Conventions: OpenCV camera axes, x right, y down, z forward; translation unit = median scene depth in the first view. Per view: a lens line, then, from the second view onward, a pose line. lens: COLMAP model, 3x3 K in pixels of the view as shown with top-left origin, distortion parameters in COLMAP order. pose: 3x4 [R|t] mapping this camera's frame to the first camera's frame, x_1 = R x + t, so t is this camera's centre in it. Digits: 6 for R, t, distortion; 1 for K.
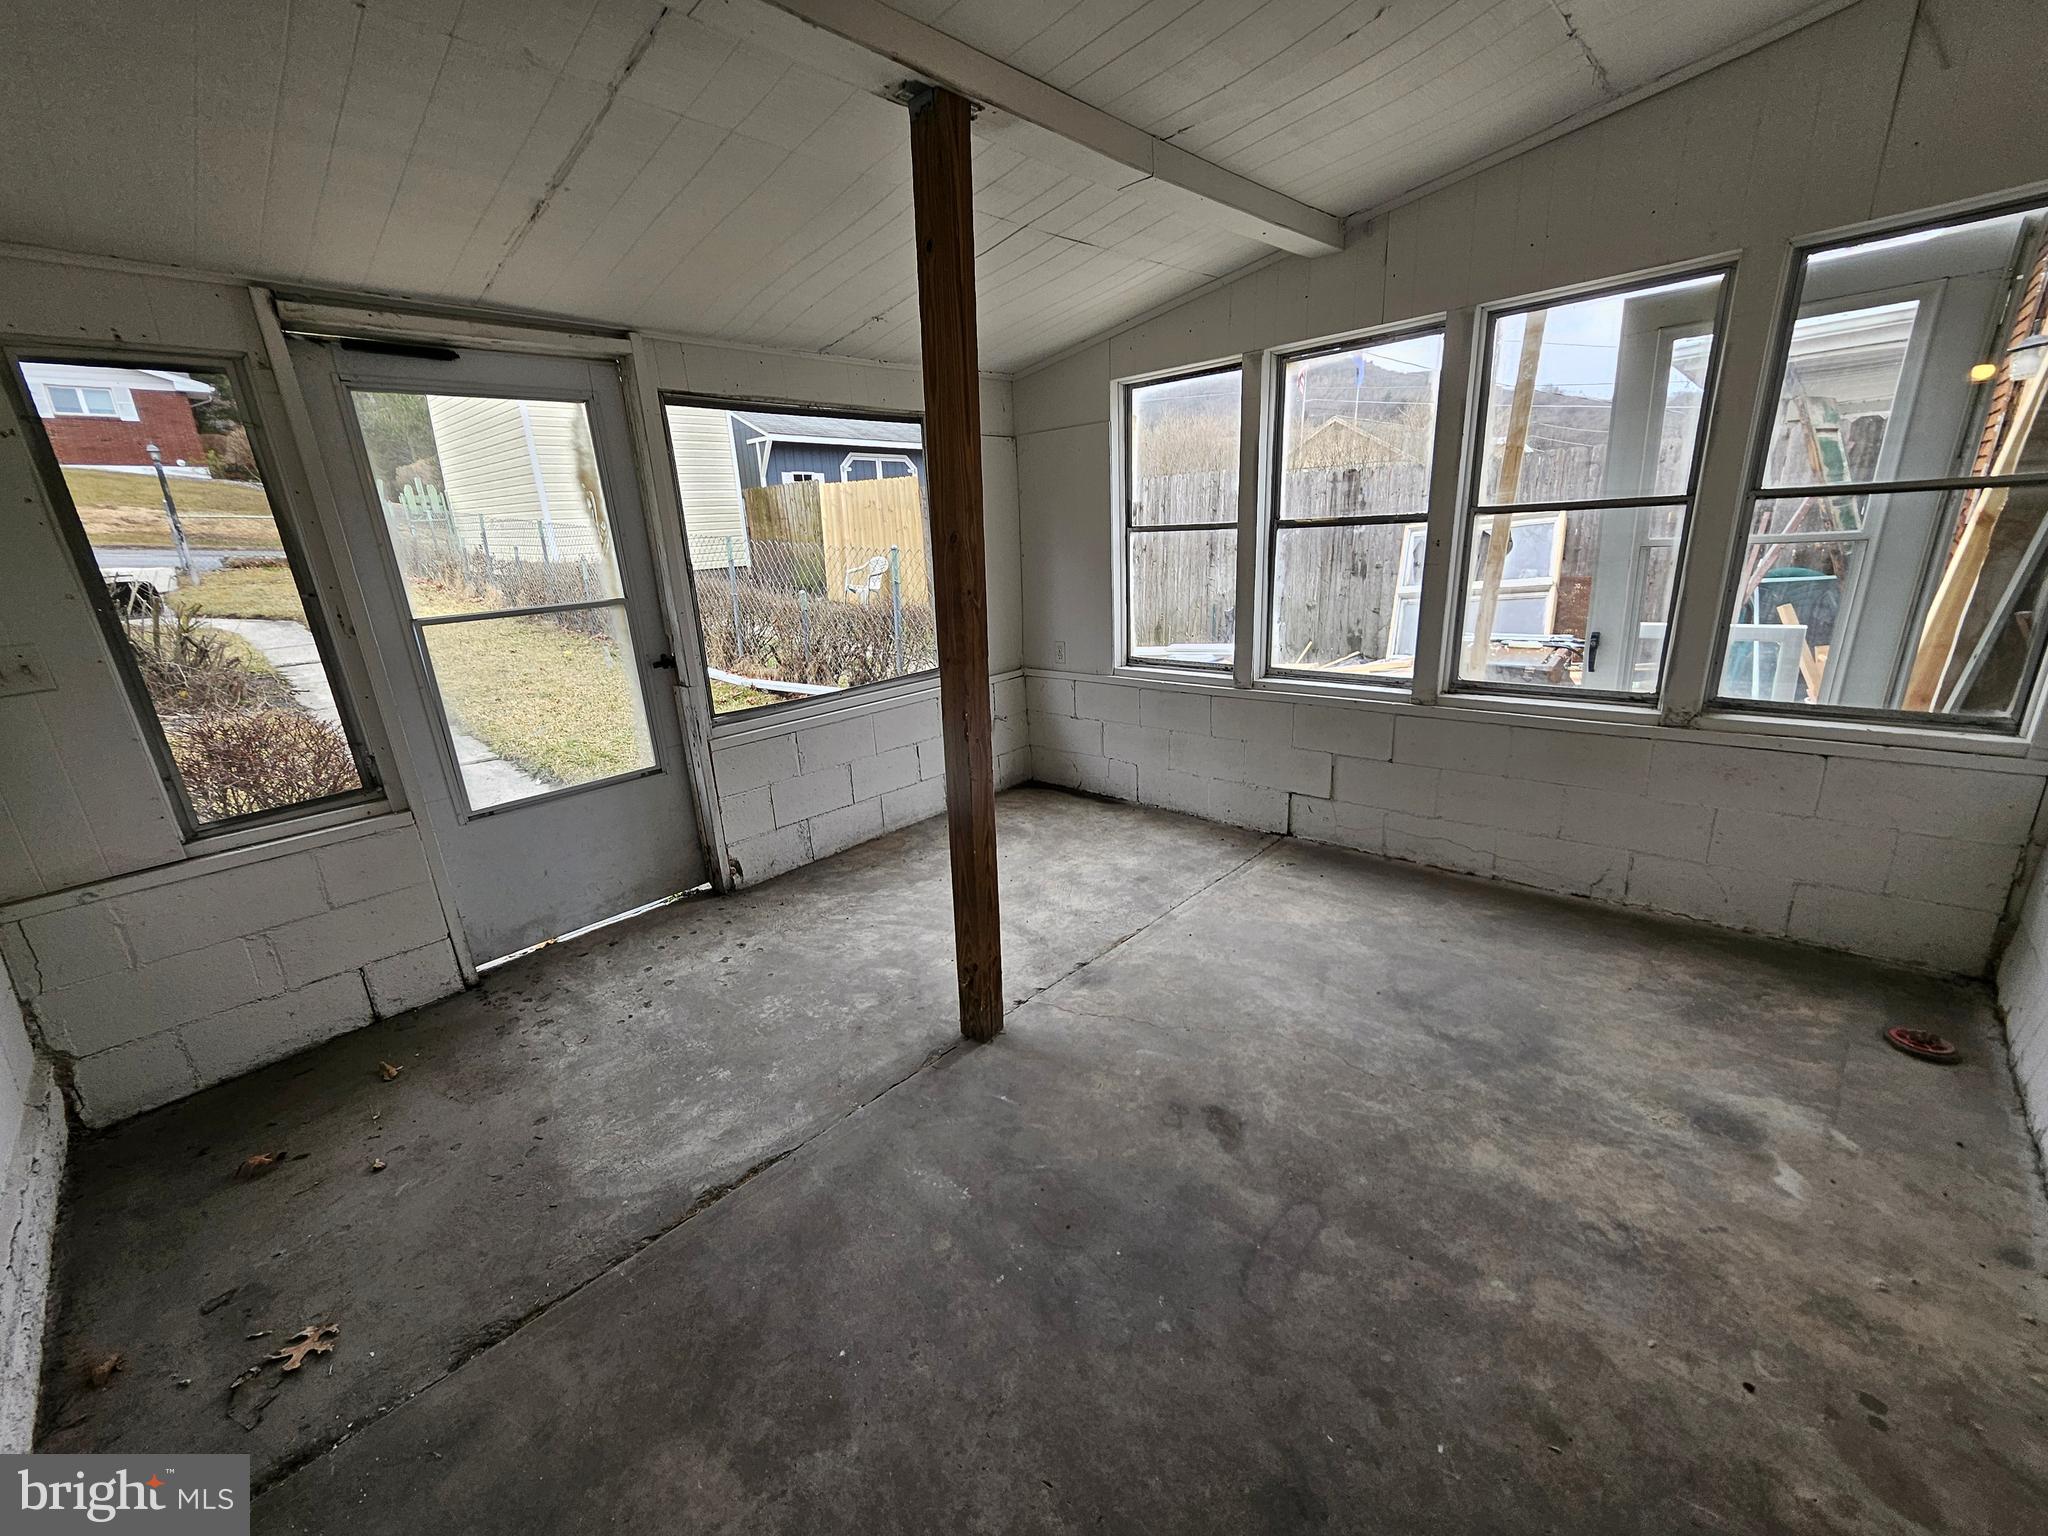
lens RADIAL K [[800.0, 0, 1030.3], [0, 800.0, 775.8], [0, 0, 1]] dist [-0.003113, -0.000177]
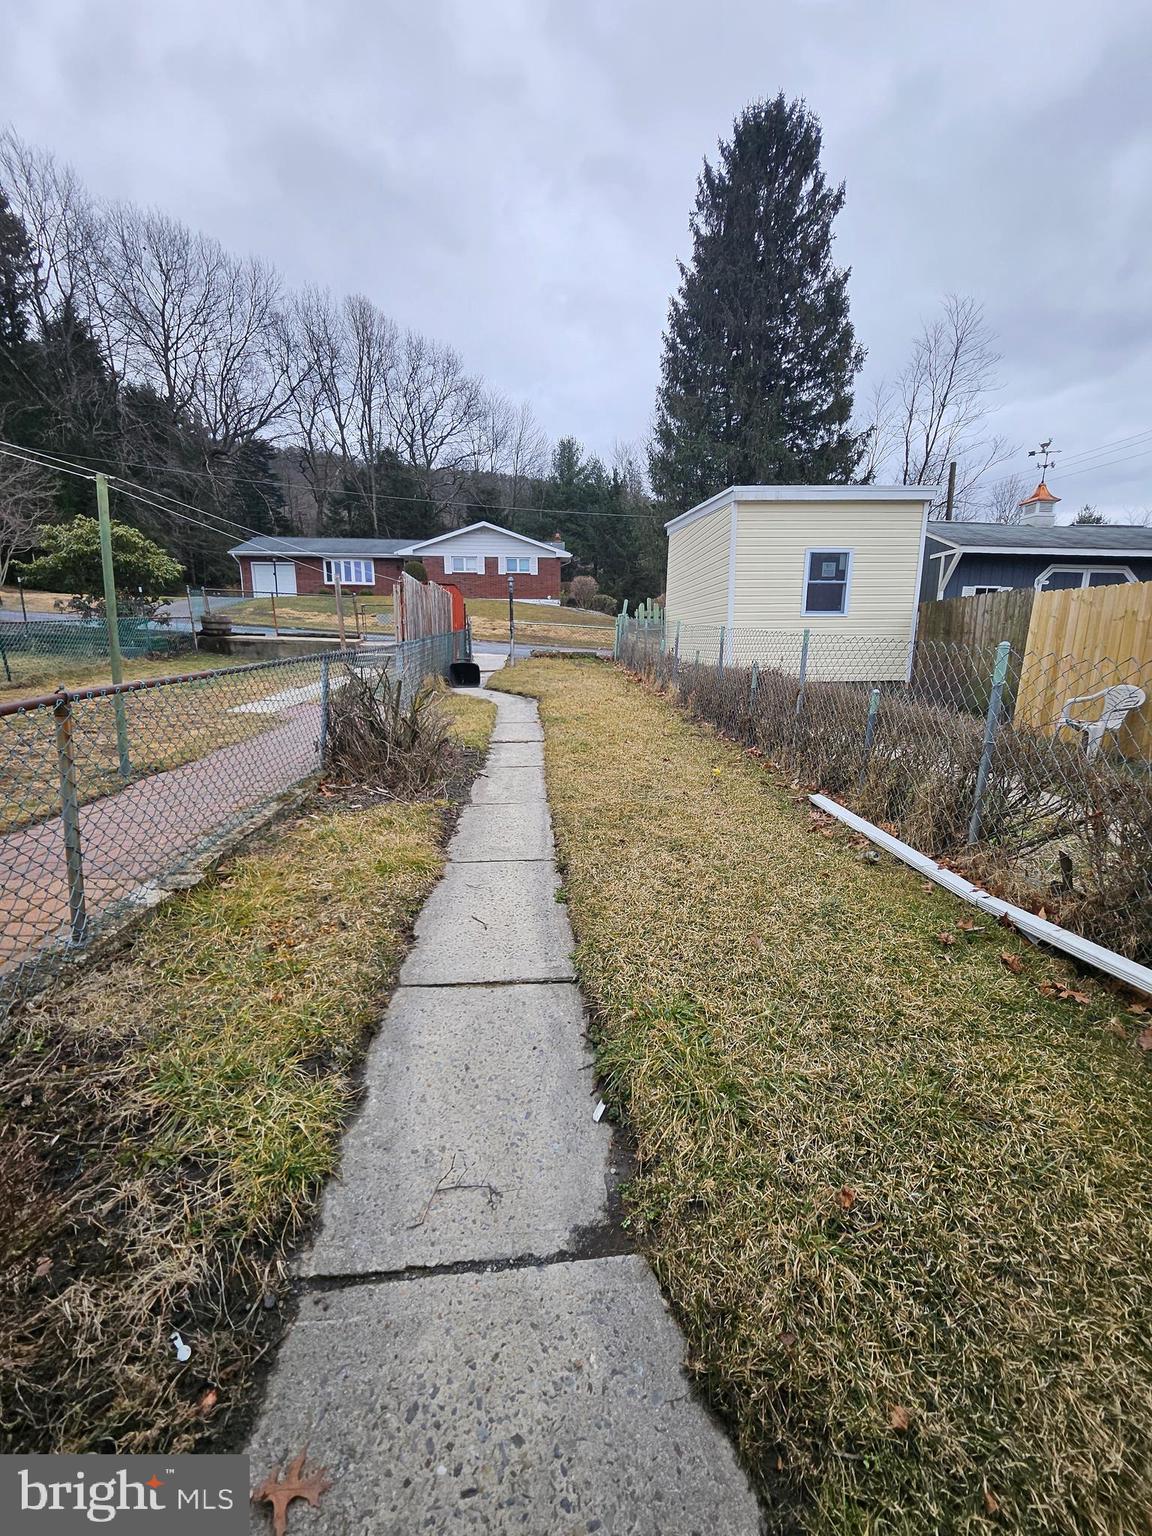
lens RADIAL K [[600.0, 0, 574.8], [0, 600.0, 769.4], [0, 0, 1]] dist [-0.003113, -0.000177]
pose [[0.719788, 0.171702, -0.672625, -0.132959], [-0.234803, 0.972038, -0.003134, -0.061860], [0.653278, 0.160191, 0.739977, 0.220059]]
